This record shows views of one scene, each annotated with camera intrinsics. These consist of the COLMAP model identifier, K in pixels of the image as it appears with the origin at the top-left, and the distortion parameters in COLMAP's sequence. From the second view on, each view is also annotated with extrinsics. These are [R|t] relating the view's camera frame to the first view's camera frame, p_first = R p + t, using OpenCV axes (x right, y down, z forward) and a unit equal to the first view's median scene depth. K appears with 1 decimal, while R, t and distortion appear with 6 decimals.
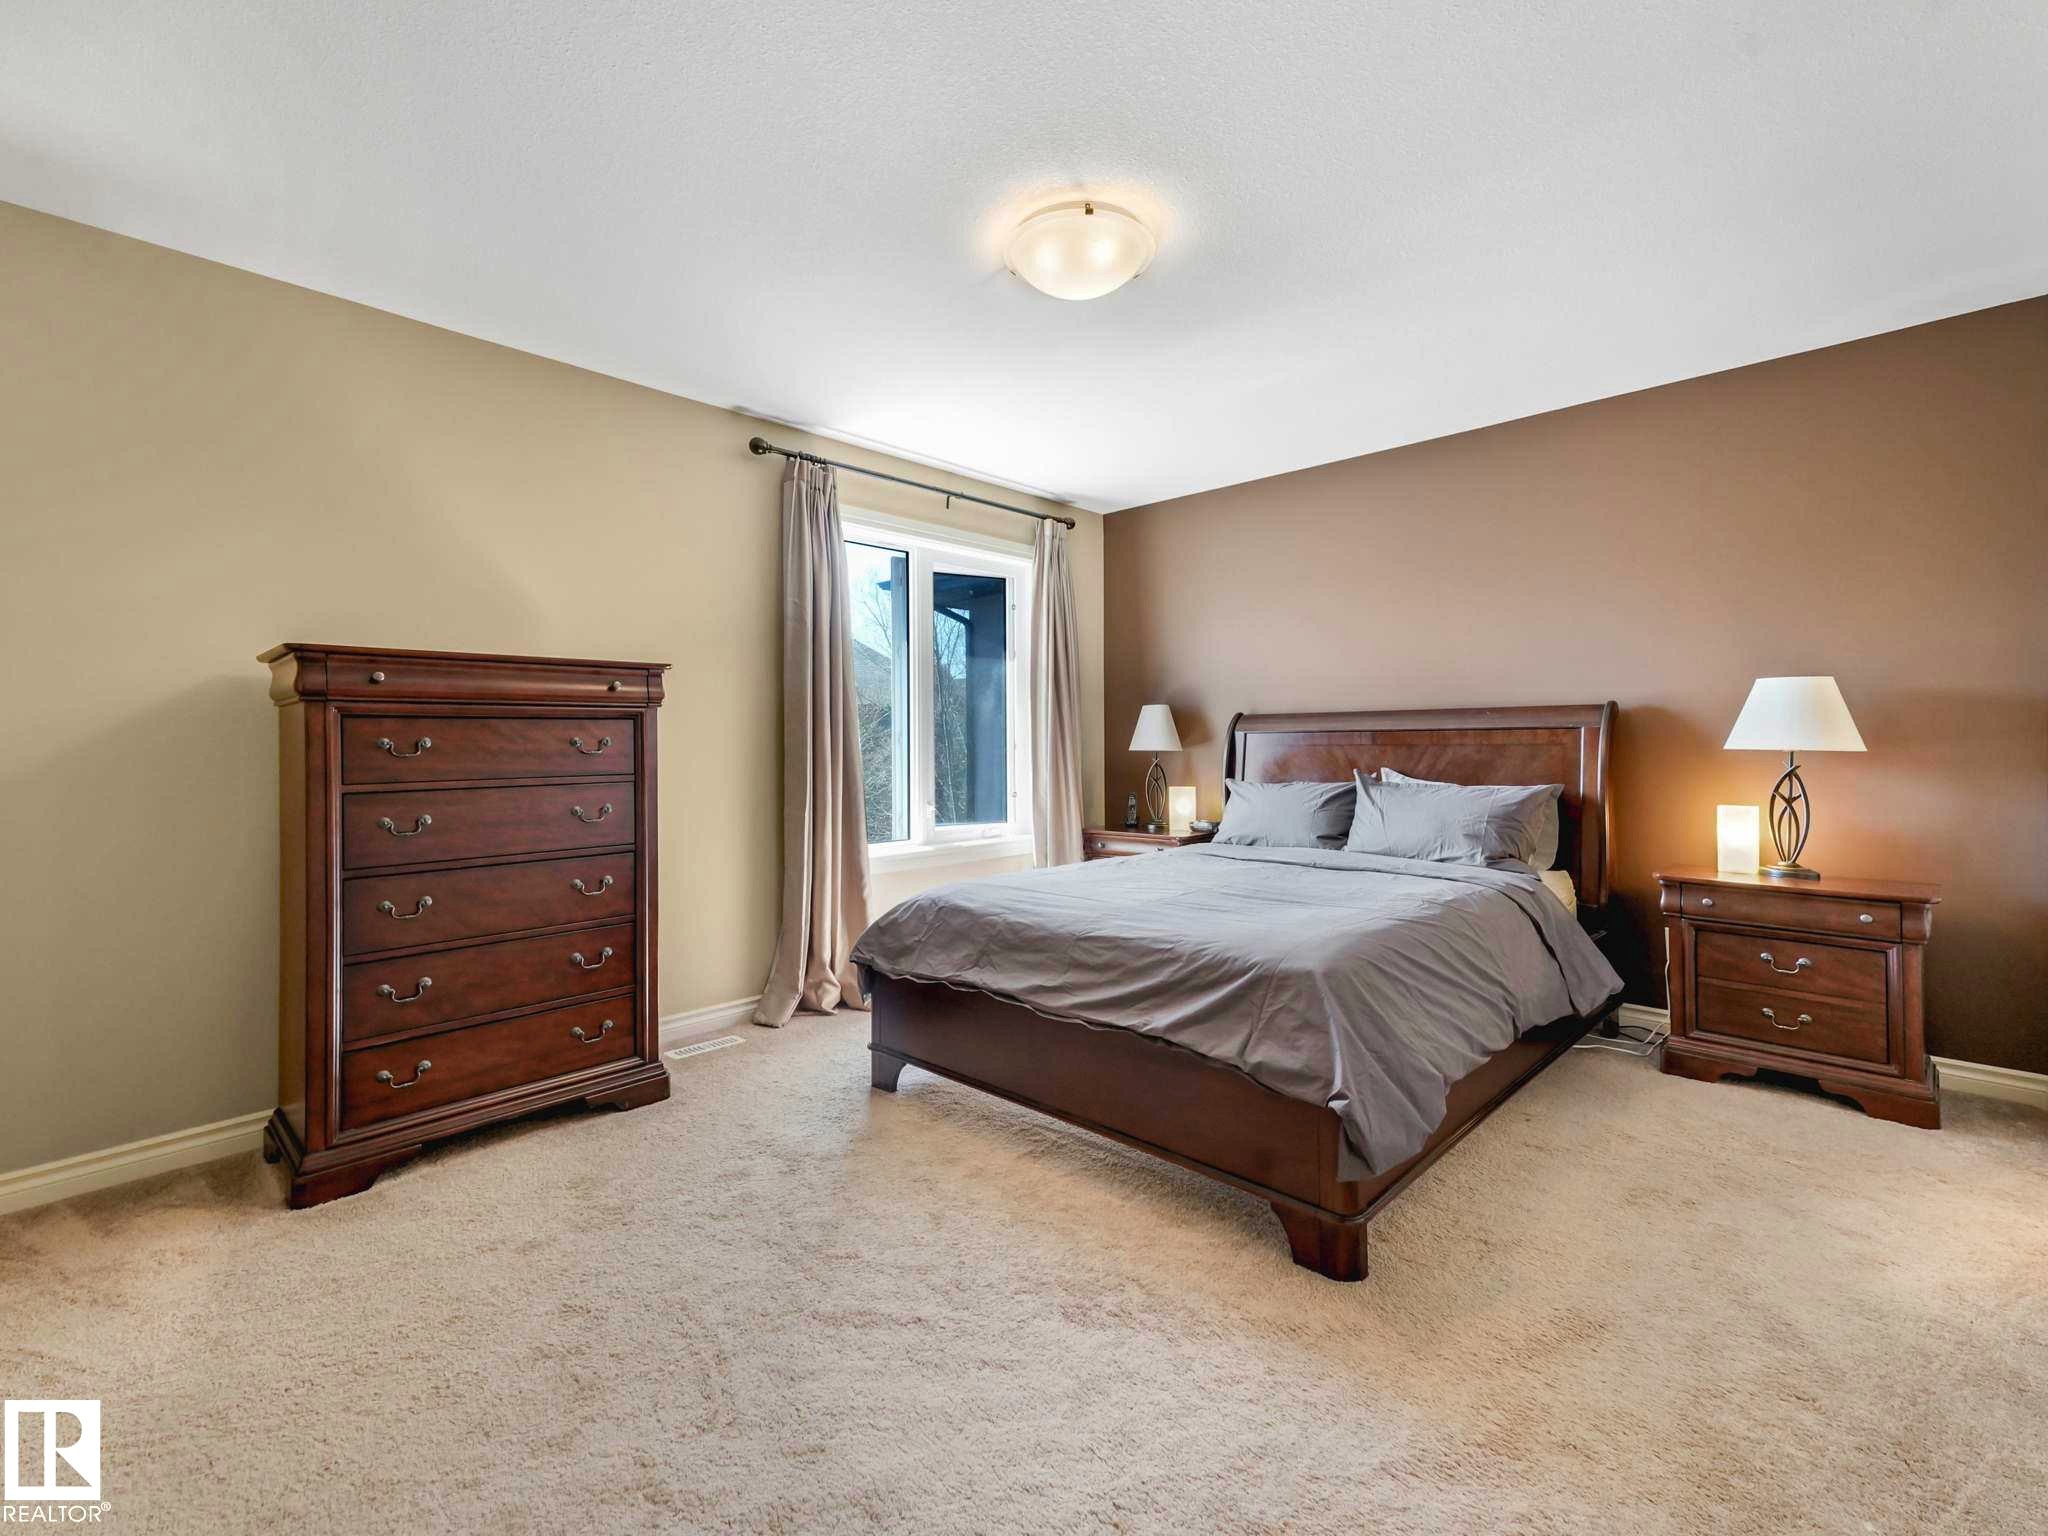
lens RADIAL K [[913.5, 0, 1015.0], [0, 913.5, 763.0], [0, 0, 1]] dist [0.002282, 0.000232]
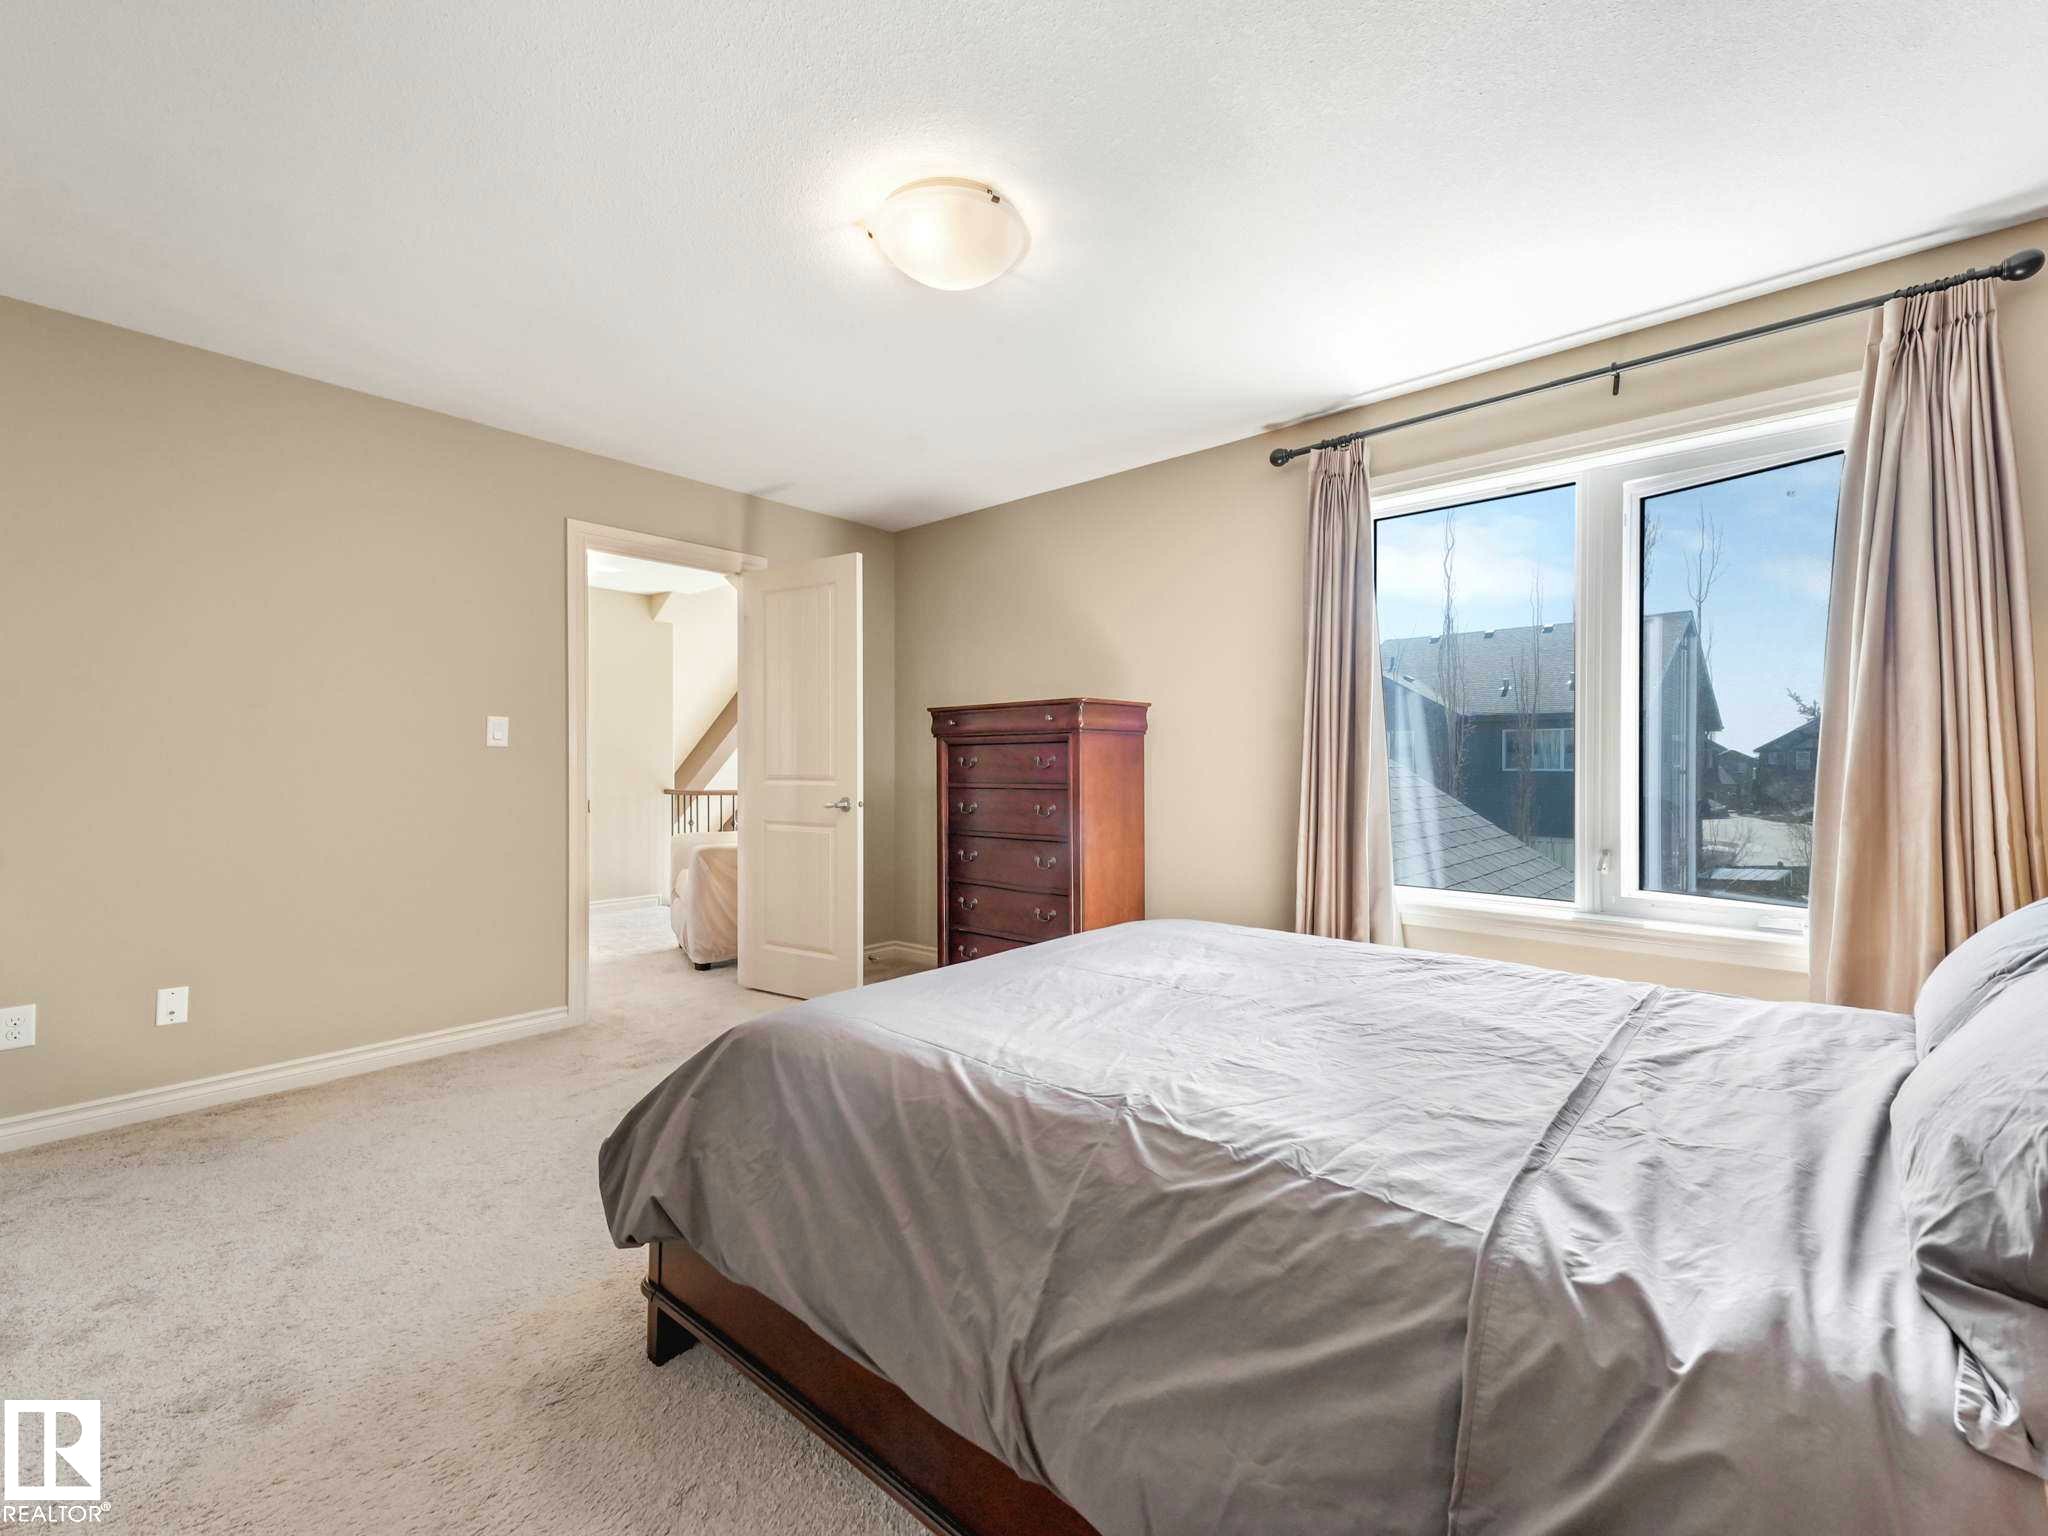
lens RADIAL K [[913.5, 0, 1015.0], [0, 913.5, 763.0], [0, 0, 1]] dist [0.002282, 0.000232]
pose [[0.012105, 0.006601, -0.999905, 0.671207], [-0.017229, 0.999831, 0.006392, -0.020189], [0.999778, 0.017150, 0.012217, 0.685880]]
